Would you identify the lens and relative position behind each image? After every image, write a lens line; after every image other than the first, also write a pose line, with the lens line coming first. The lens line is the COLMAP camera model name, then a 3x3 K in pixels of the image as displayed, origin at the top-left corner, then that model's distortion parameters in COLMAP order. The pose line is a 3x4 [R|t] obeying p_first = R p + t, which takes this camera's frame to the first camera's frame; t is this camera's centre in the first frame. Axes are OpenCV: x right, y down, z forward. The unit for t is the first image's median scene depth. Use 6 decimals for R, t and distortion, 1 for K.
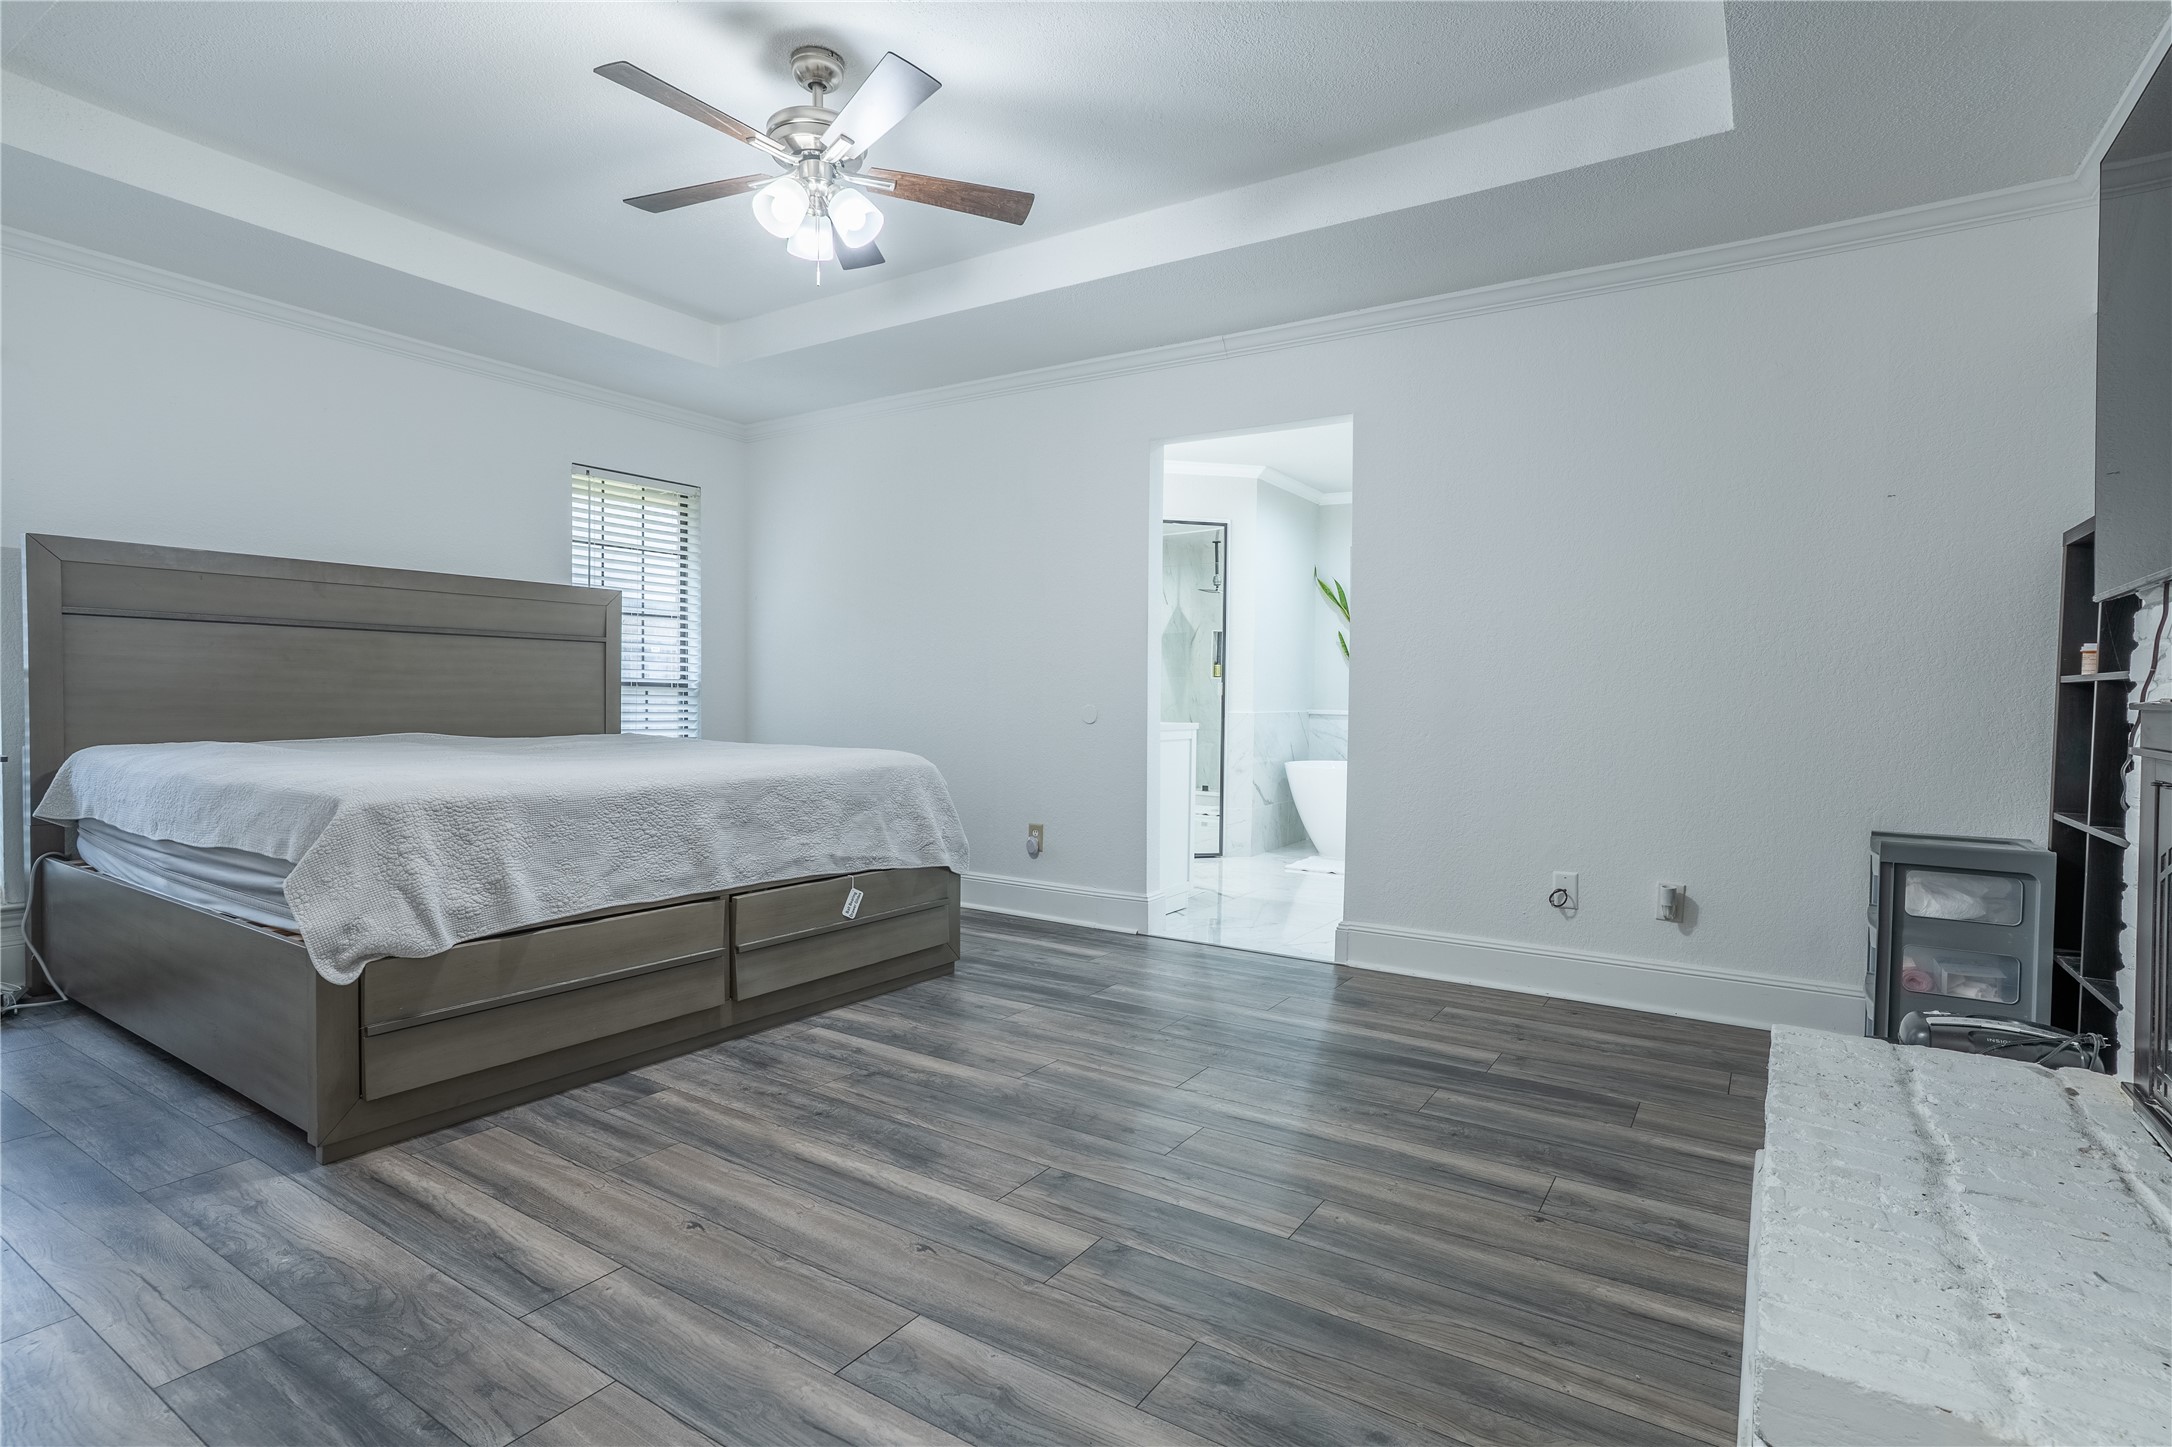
lens RADIAL K [[1070.6, 0, 1088.8], [0, 1070.6, 711.6], [0, 0, 1]] dist [0.001752, 0.000364]
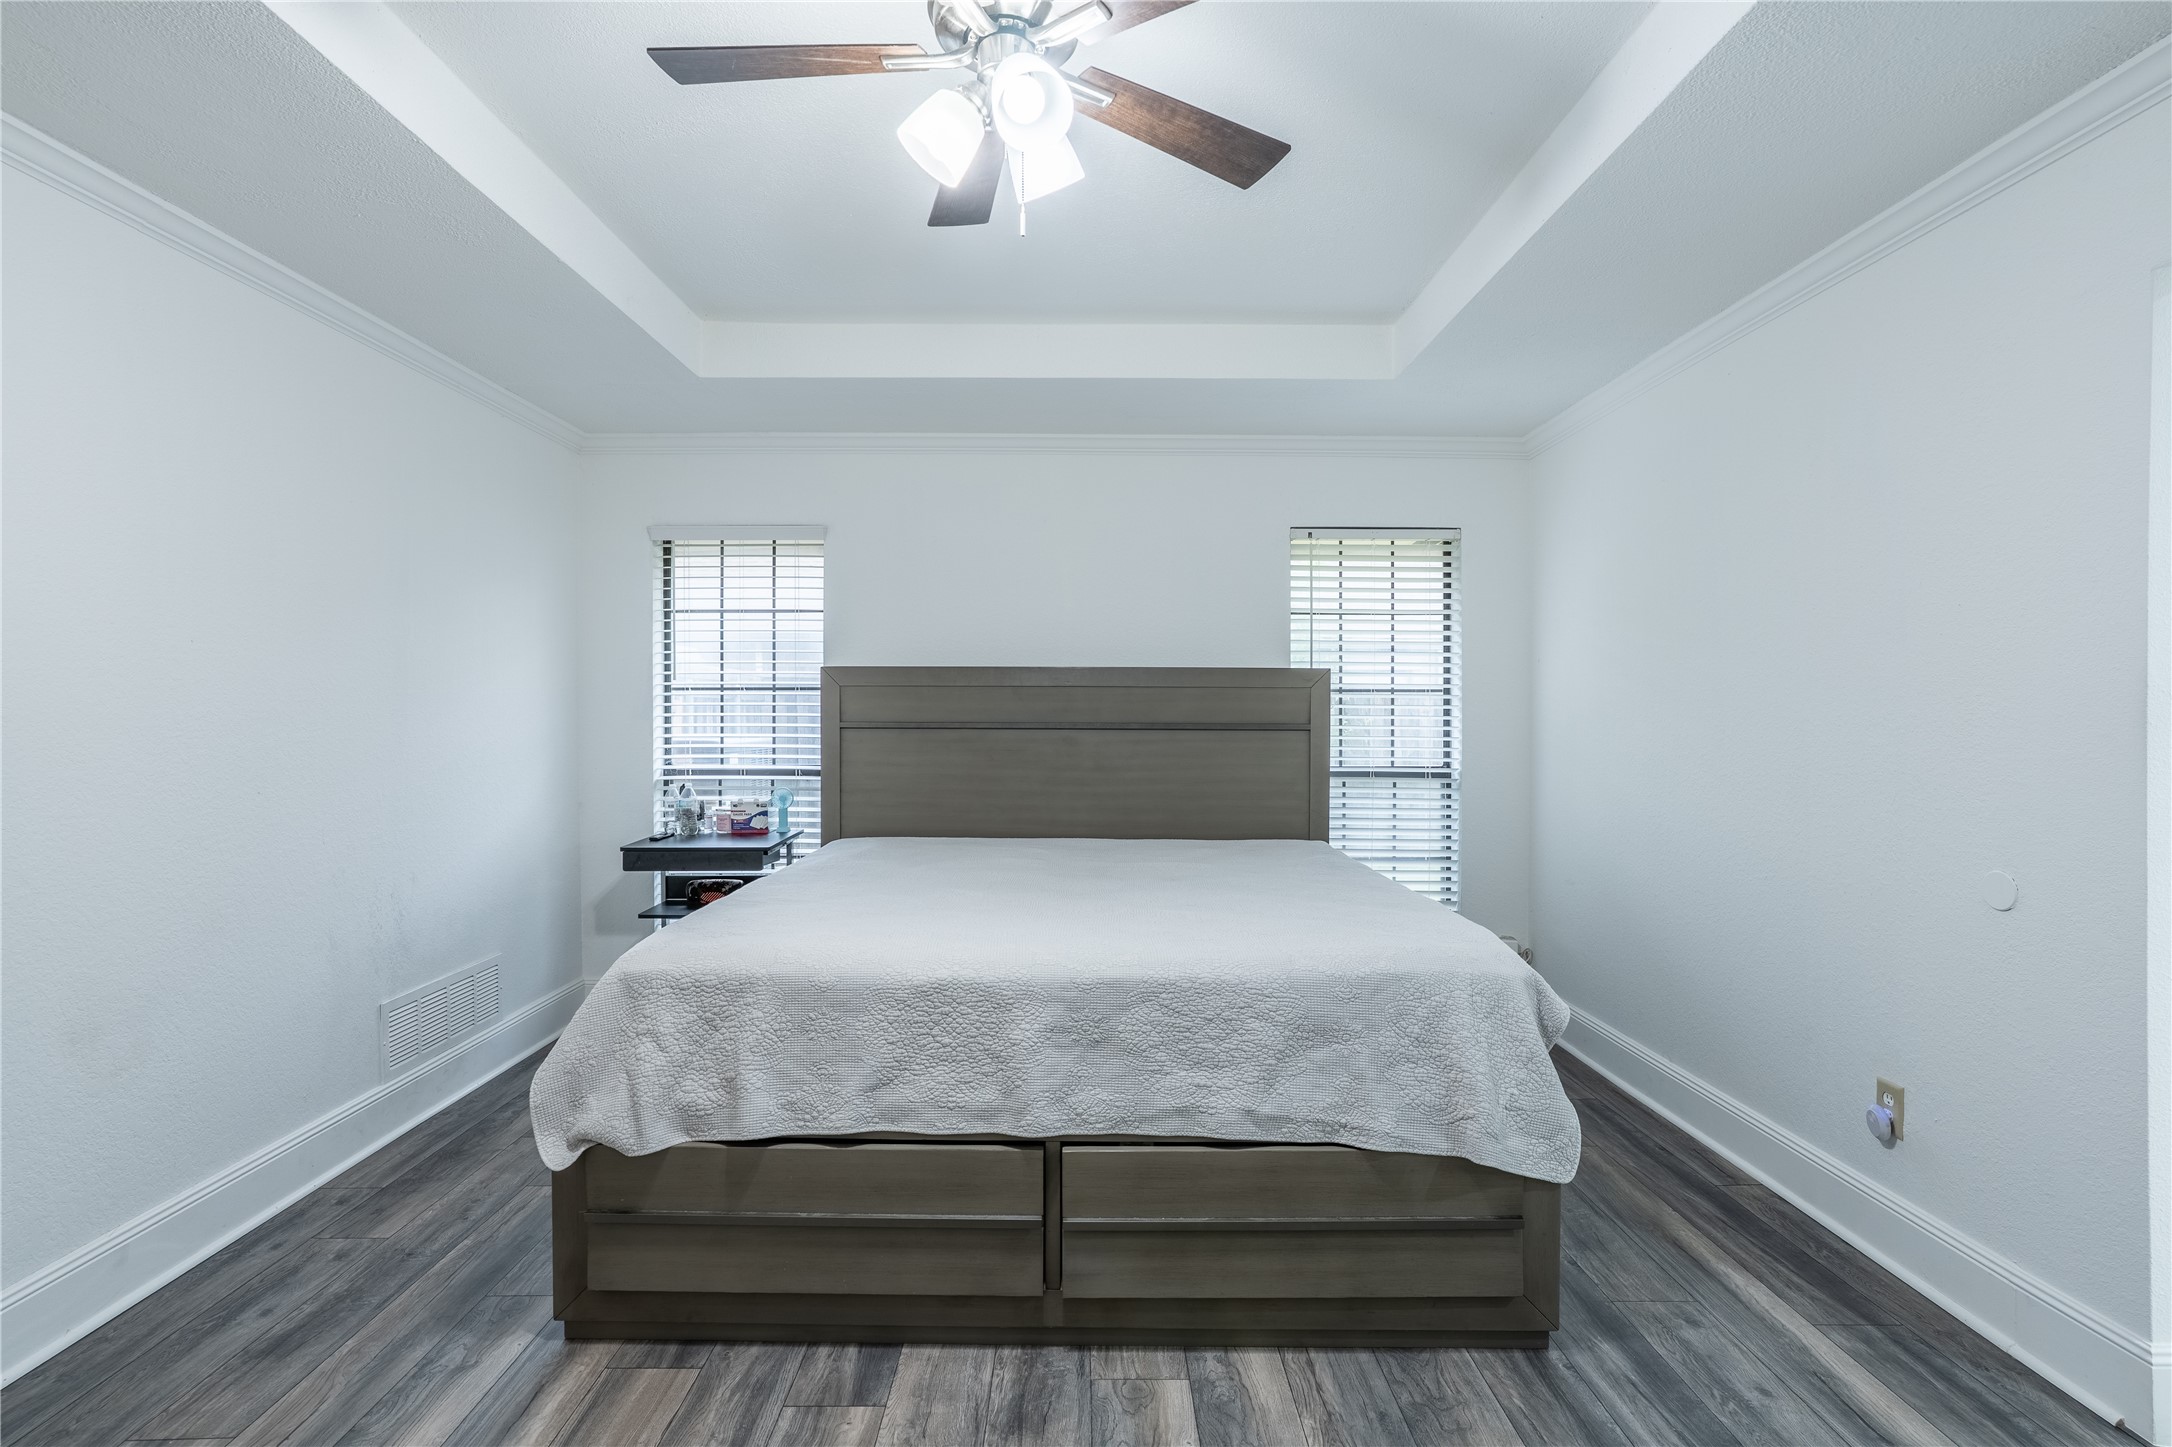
lens RADIAL K [[1045.2, 0, 1085.9], [0, 1045.2, 727.8], [0, 0, 1]] dist [-0.045180, 0.032052]
pose [[0.547313, -0.005442, -0.836911, 0.245771], [-0.005610, 0.999933, -0.010171, -0.094799], [0.836910, 0.010261, 0.547245, 0.633755]]
